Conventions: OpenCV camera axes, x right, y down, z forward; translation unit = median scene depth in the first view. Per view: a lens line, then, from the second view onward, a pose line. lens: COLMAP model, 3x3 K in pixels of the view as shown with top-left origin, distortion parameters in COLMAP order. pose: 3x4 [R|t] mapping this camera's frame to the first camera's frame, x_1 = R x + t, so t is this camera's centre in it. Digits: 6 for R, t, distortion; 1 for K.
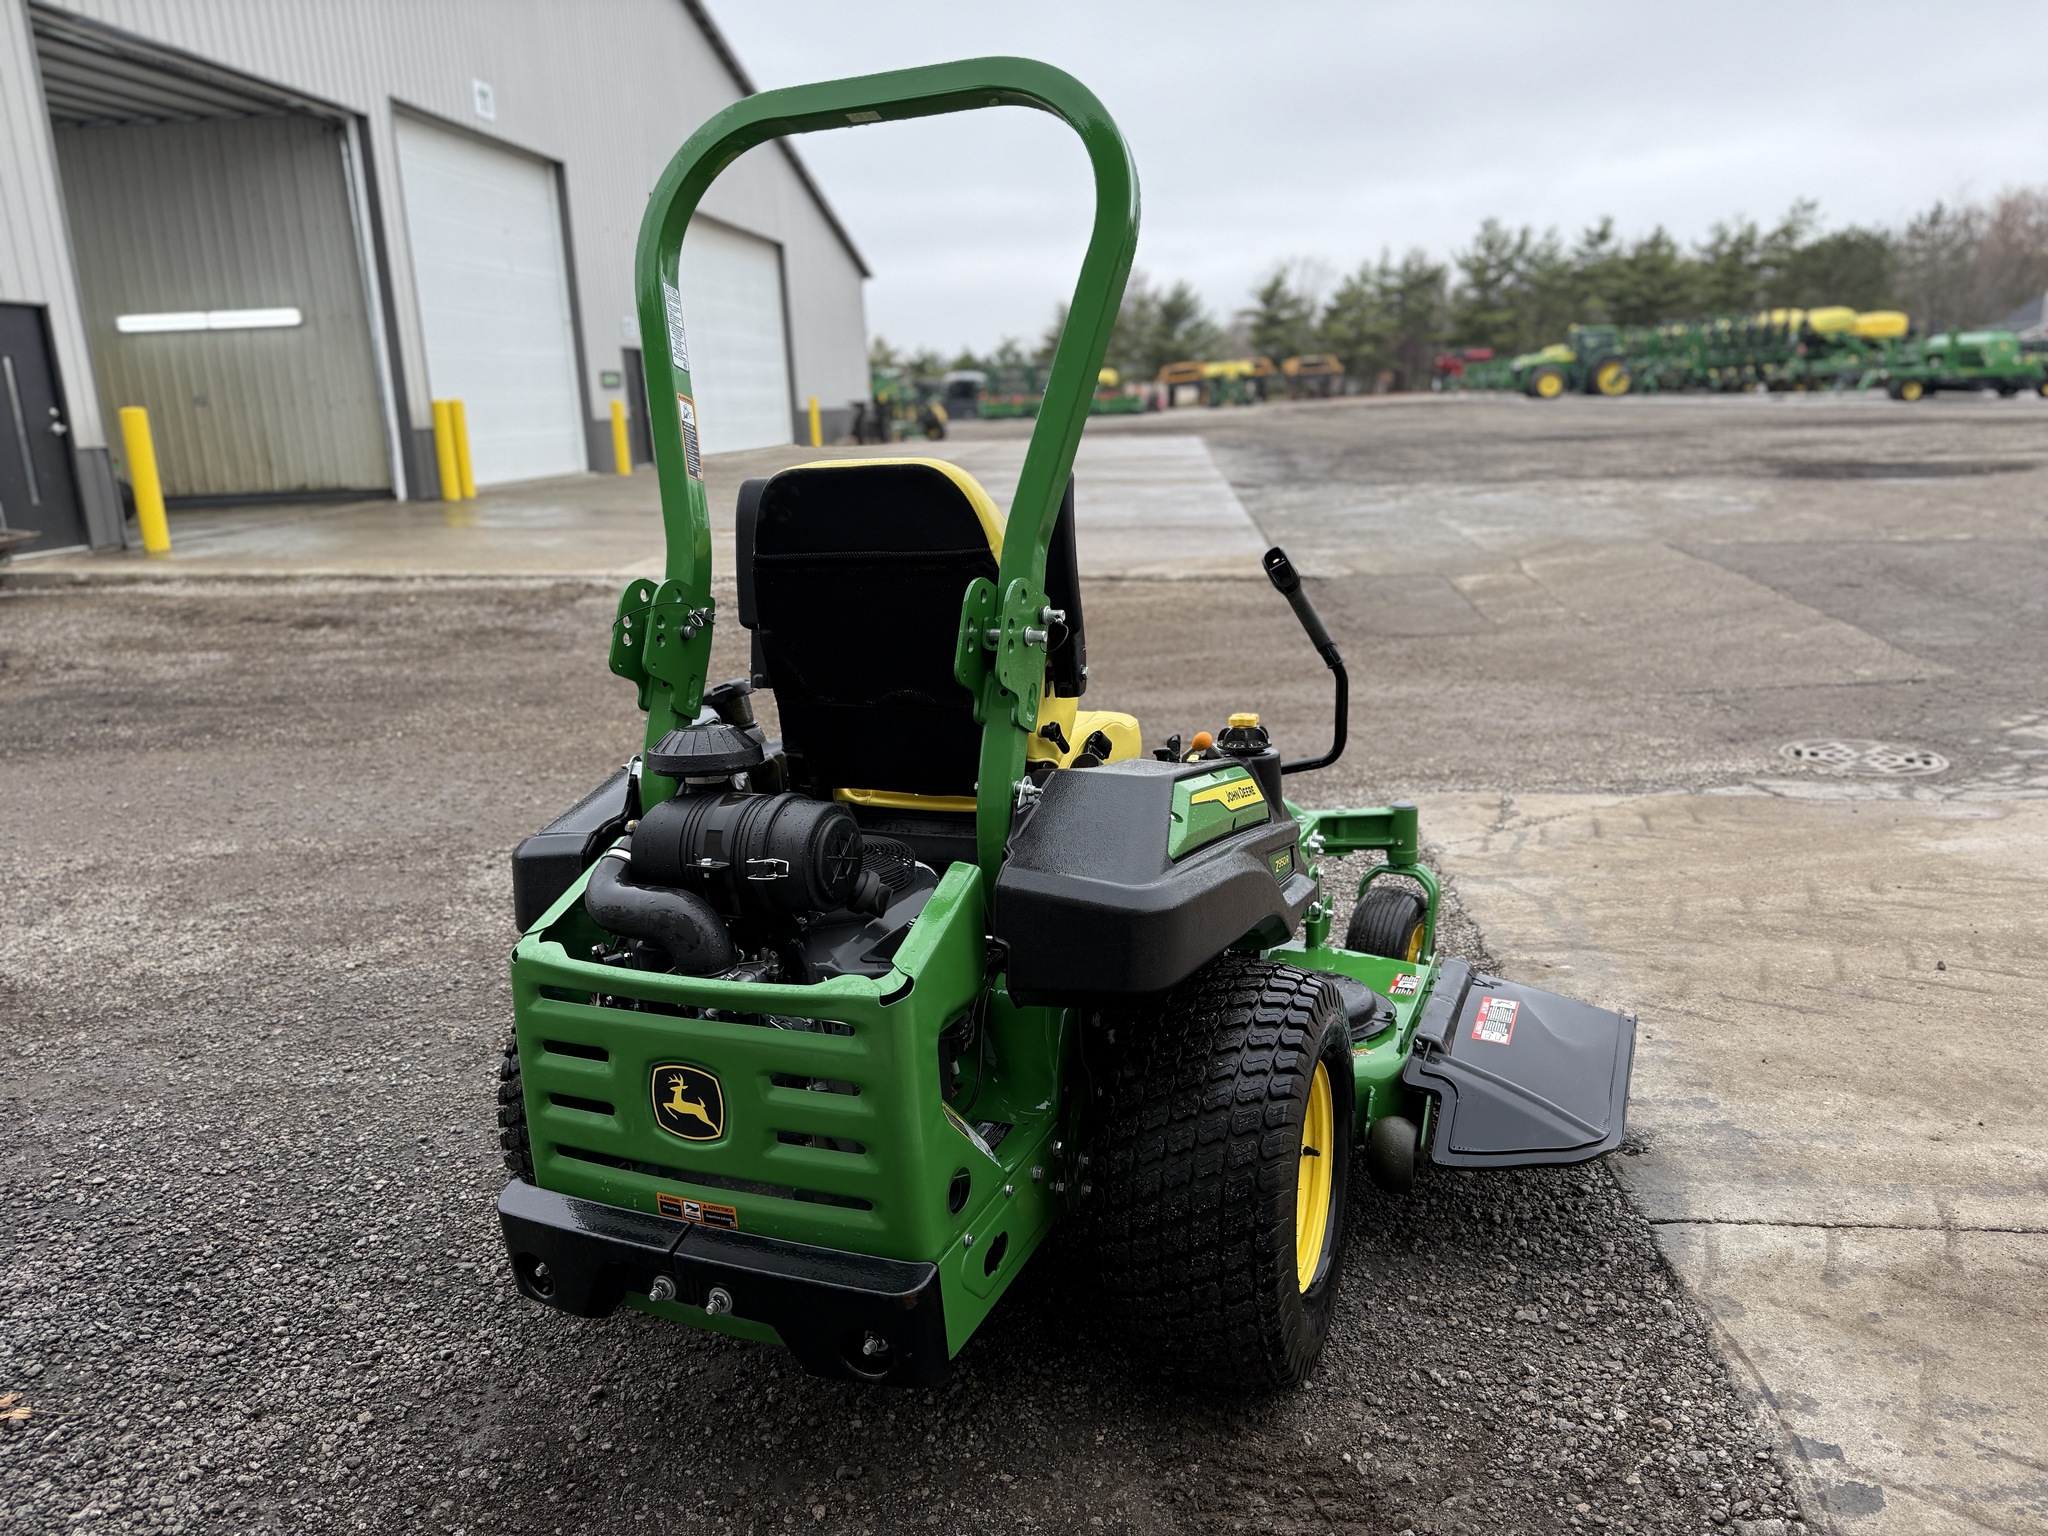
lens RADIAL K [[1423.5, 0, 1025.2], [0, 1423.5, 788.6], [0, 0, 1]] dist [0.044489, -0.059453]
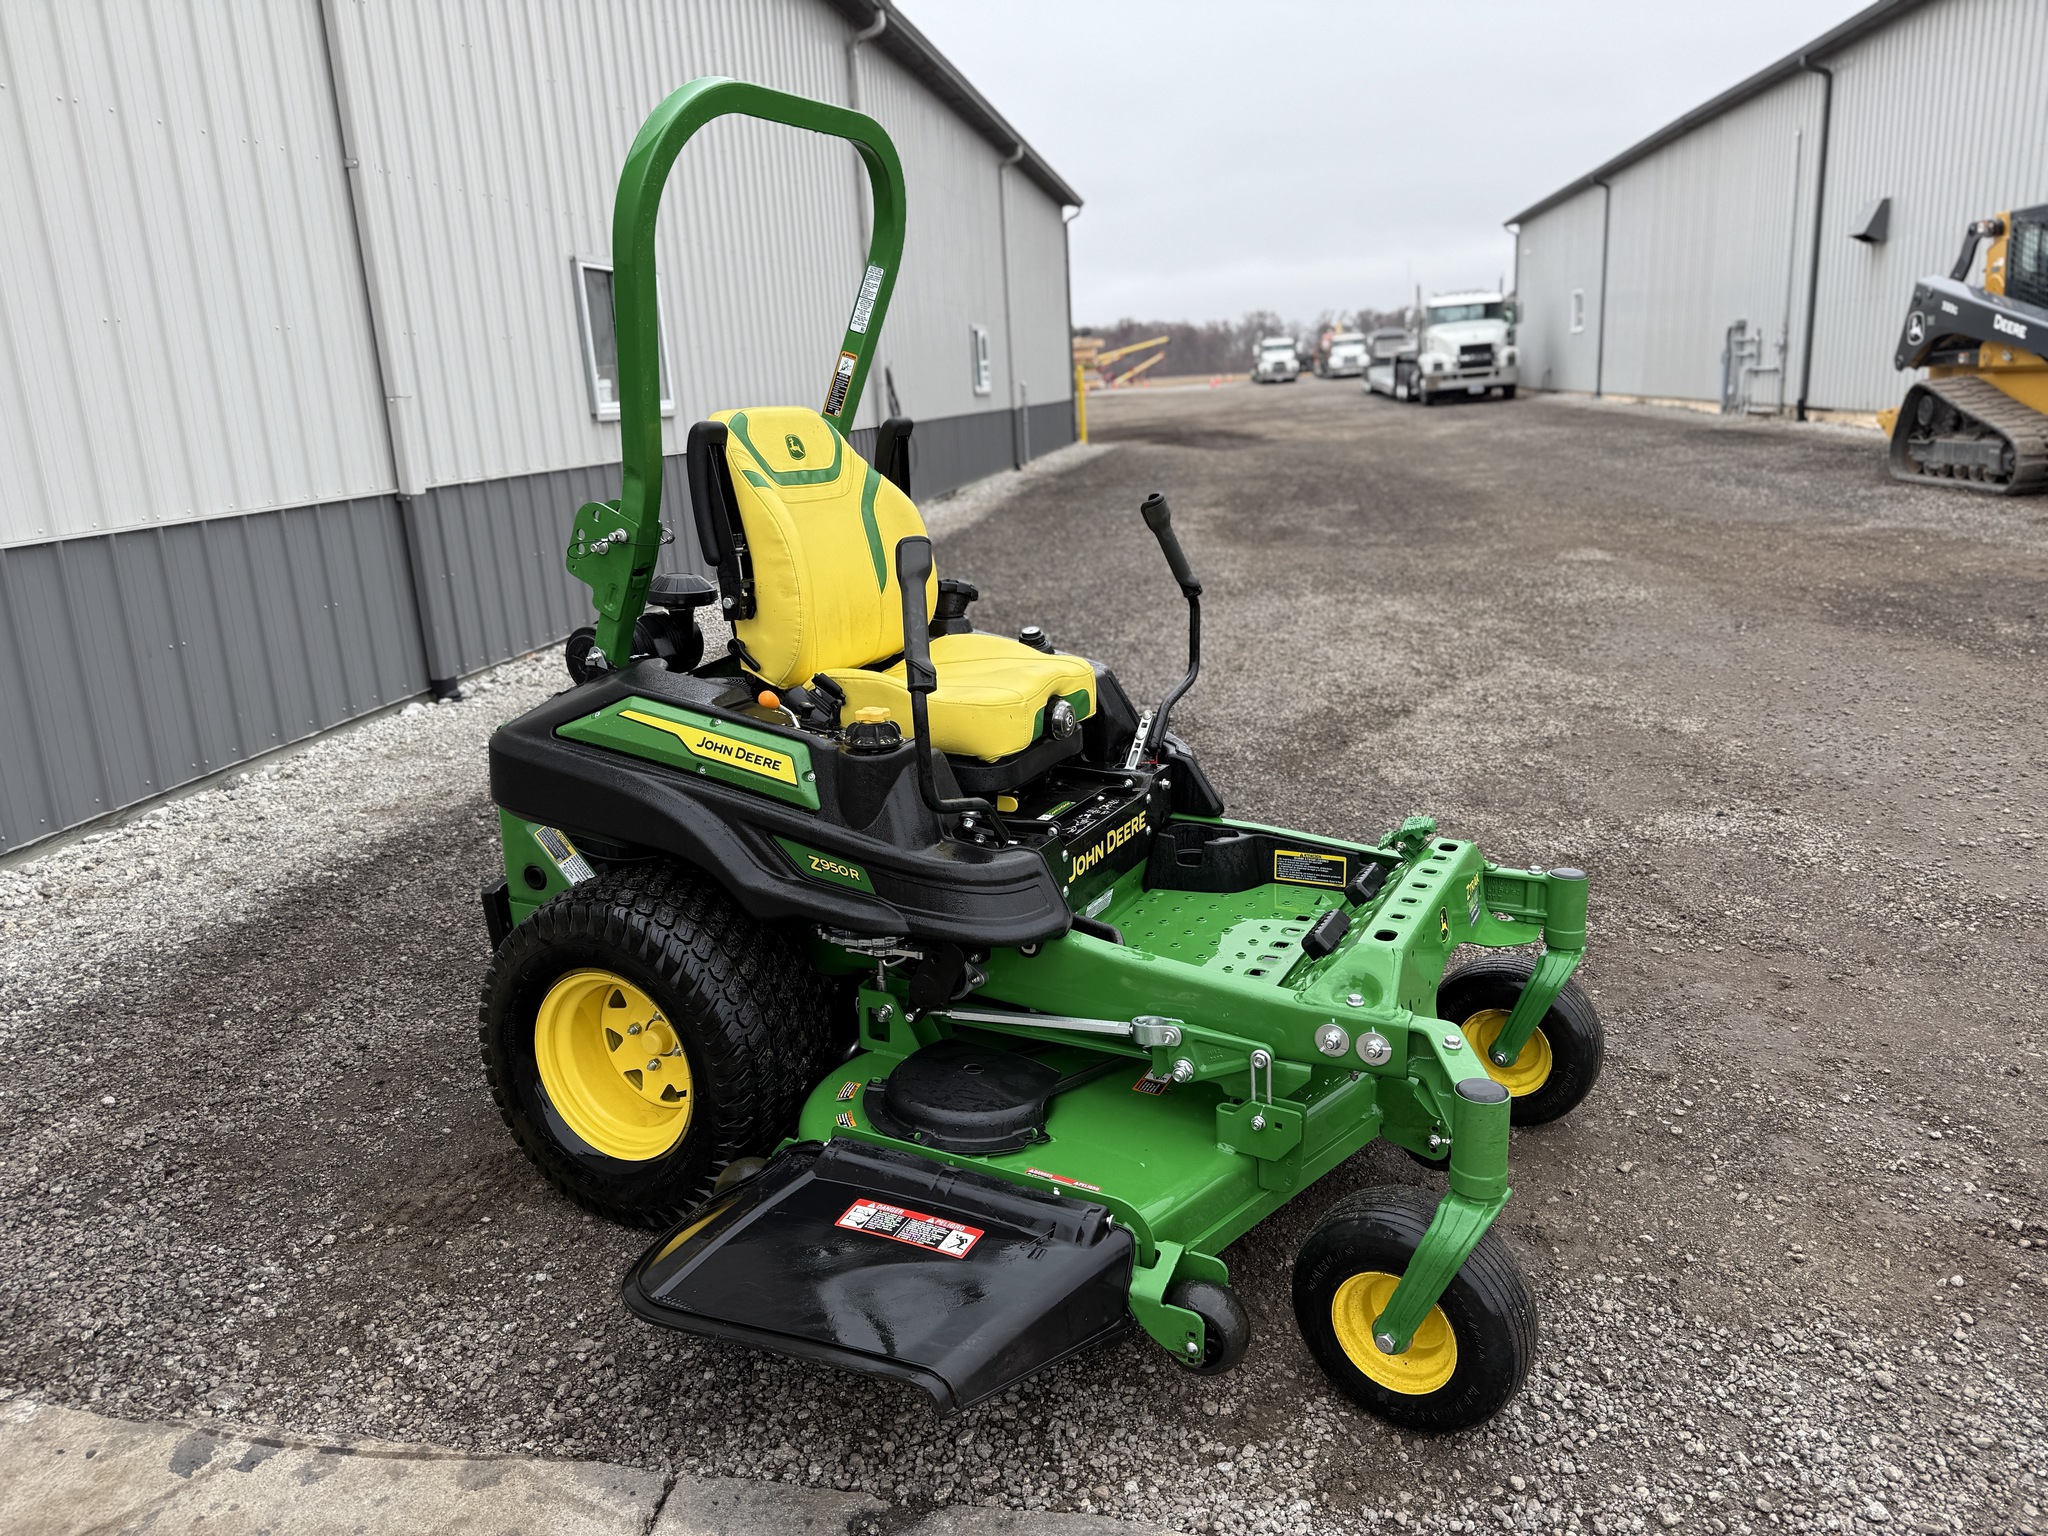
lens RADIAL K [[1423.5, 0, 1015.7], [0, 1423.5, 788.9], [0, 0, 1]] dist [0.044489, -0.059453]
pose [[-0.058230, 0.310203, -0.948885, 0.138113], [-0.206465, 0.926206, 0.315459, -0.041748], [0.976720, 0.214281, 0.010113, 0.145965]]
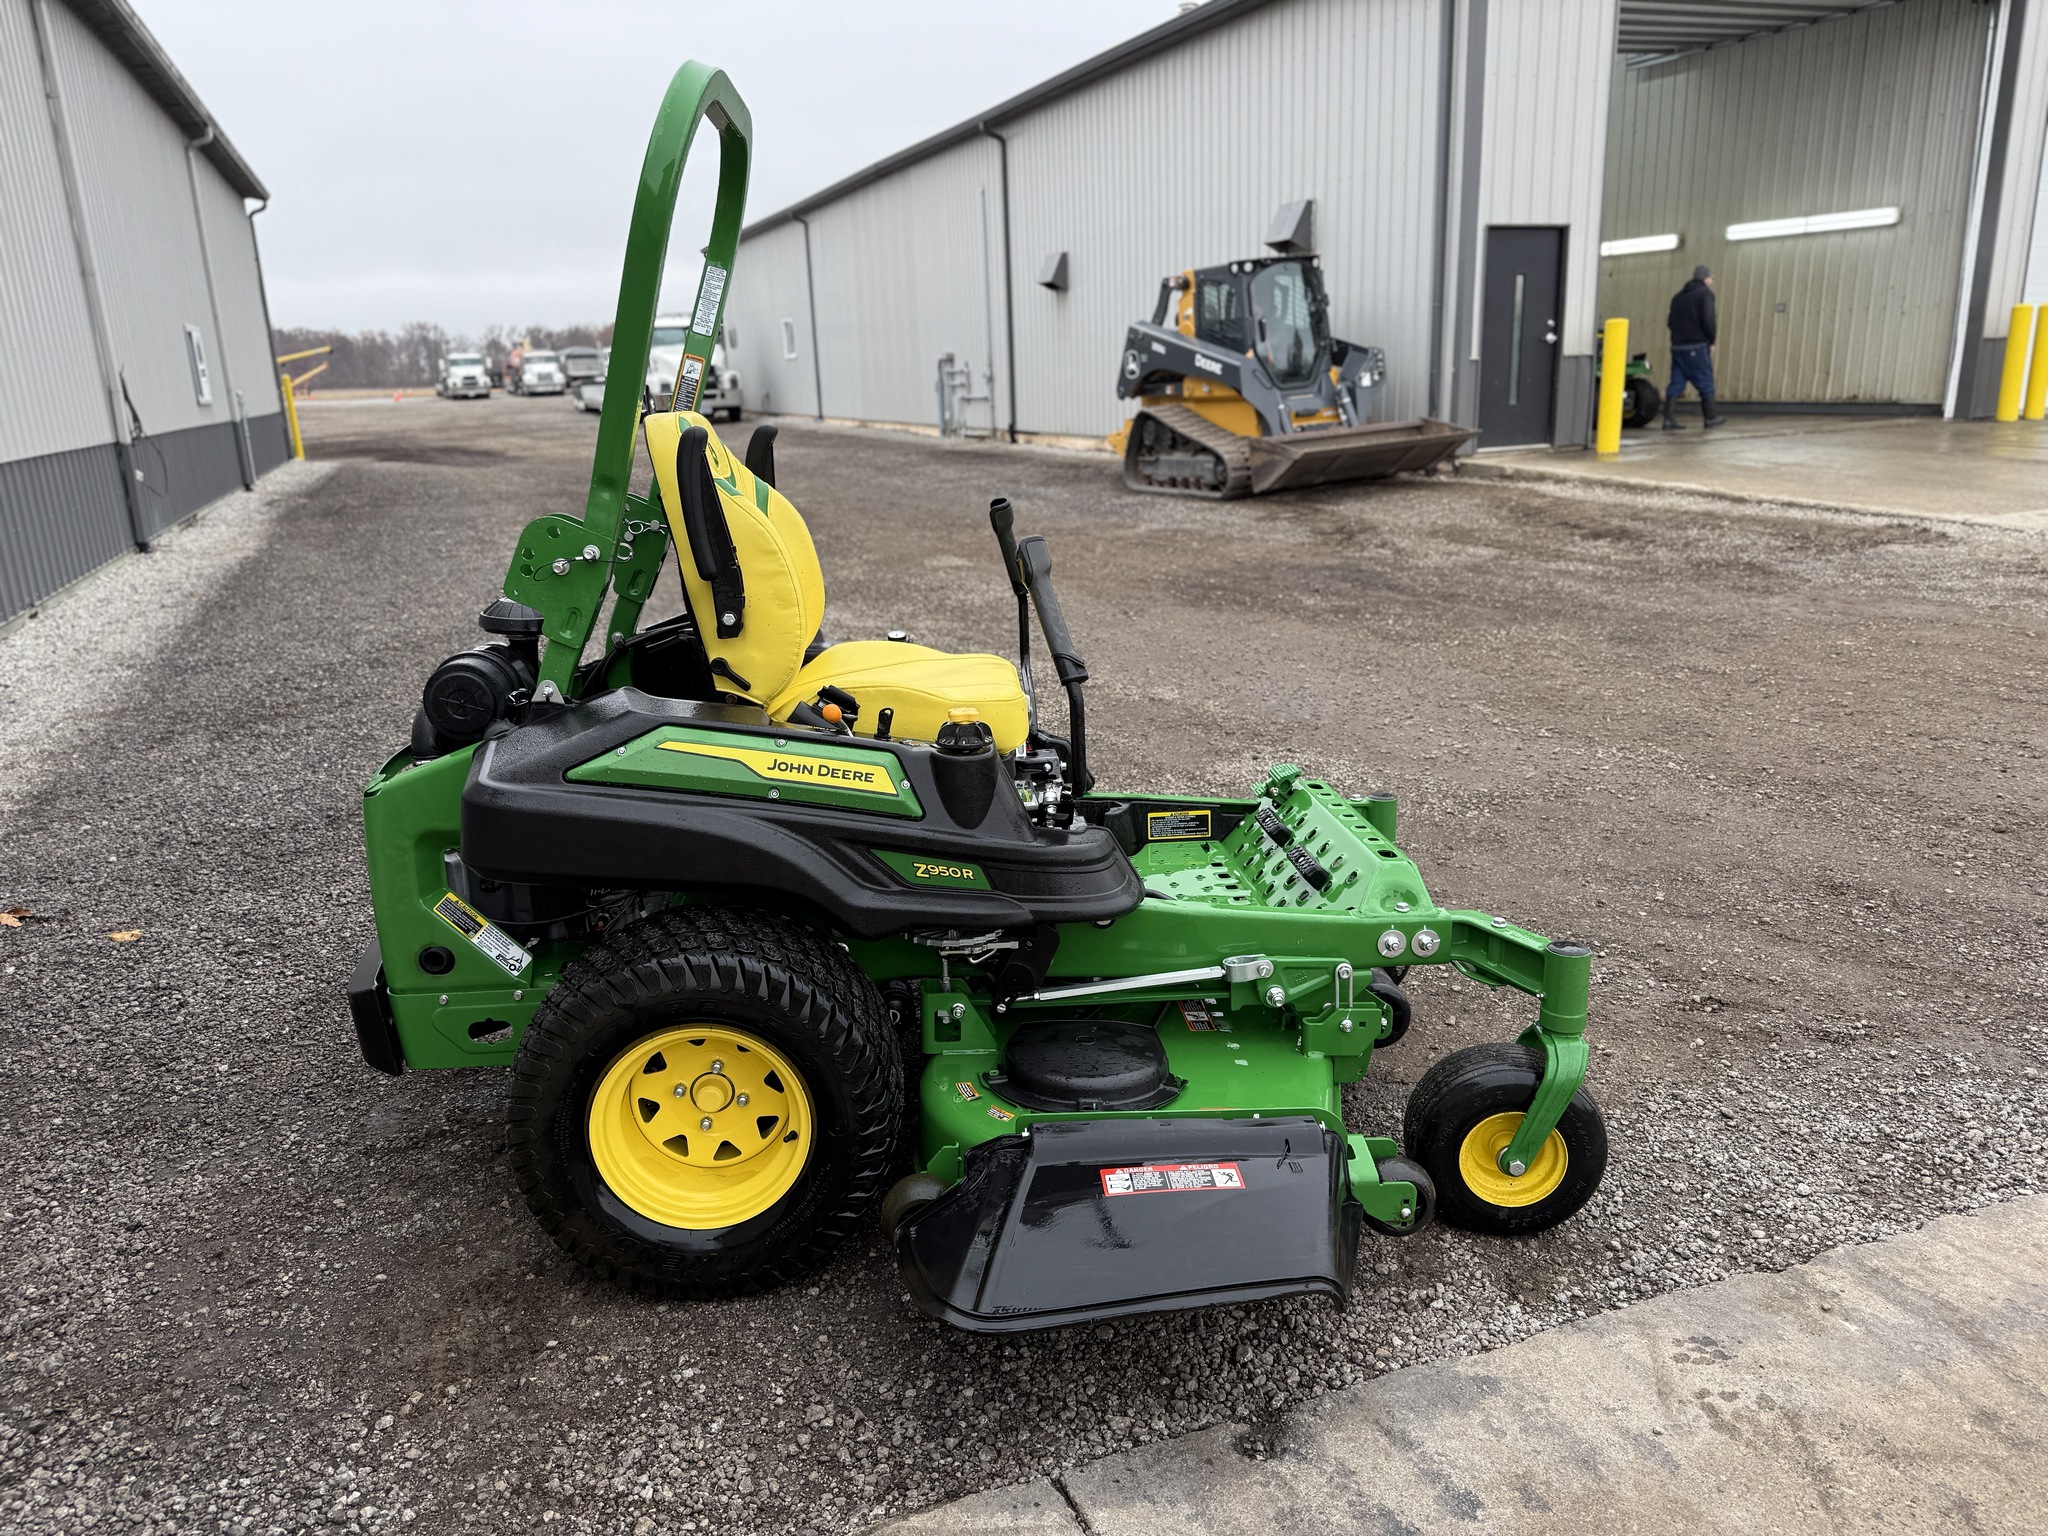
lens RADIAL K [[1423.5, 0, 1023.7], [0, 1423.5, 792.5], [0, 0, 1]] dist [0.044489, -0.059453]
pose [[0.464200, 0.273436, -0.842467, 0.129410], [-0.216339, 0.957349, 0.191520, -0.024892], [0.858904, 0.093355, 0.503557, 0.076335]]
